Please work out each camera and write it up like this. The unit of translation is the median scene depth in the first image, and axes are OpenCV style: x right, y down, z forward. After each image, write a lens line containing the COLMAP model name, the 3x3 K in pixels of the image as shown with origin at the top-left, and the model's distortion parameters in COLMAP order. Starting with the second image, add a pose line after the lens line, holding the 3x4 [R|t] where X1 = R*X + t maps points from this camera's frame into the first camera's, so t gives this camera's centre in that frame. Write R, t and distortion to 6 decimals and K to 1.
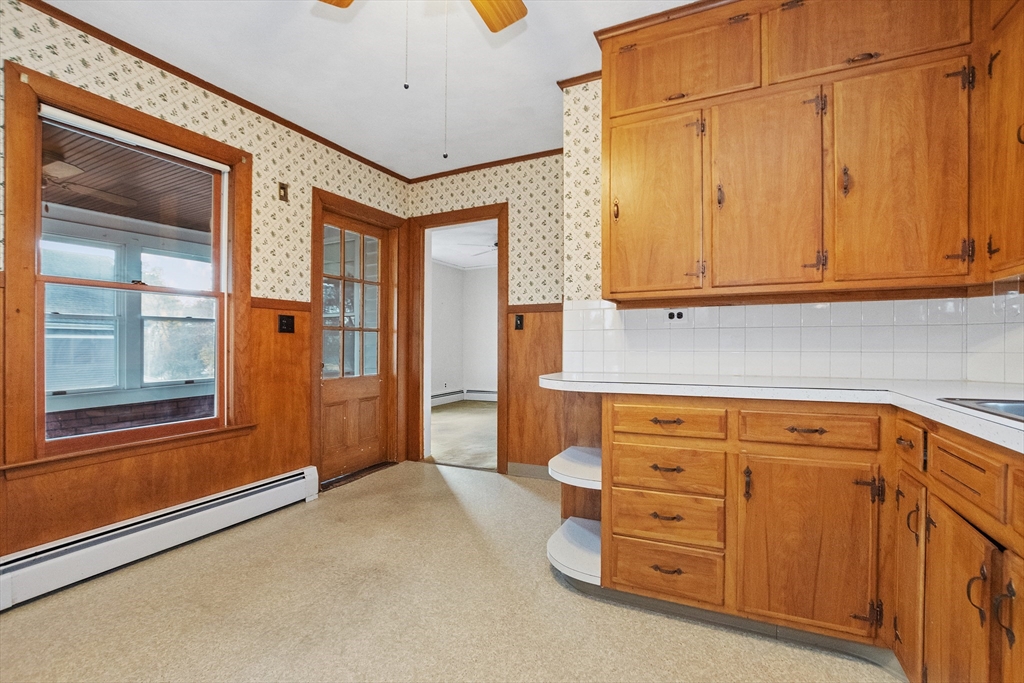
lens RADIAL K [[451.6, 0, 511.6], [0, 451.6, 348.5], [0, 0, 1]] dist [-0.013204, 0.000129]
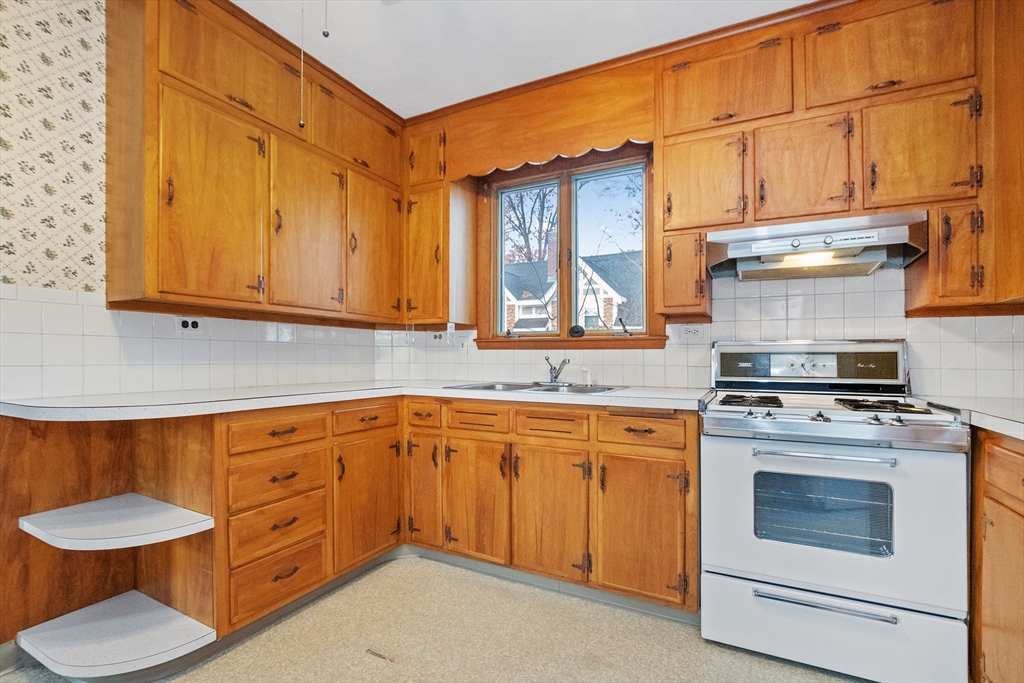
lens RADIAL K [[478.4, 0, 512.0], [0, 478.4, 357.3], [0, 0, 1]] dist [-0.001259, -0.000286]
pose [[0.035808, 0.003364, 0.999353, -0.734374], [-0.000256, 0.999994, -0.003357, -0.006568], [-0.999359, -0.000135, 0.035808, 0.431418]]
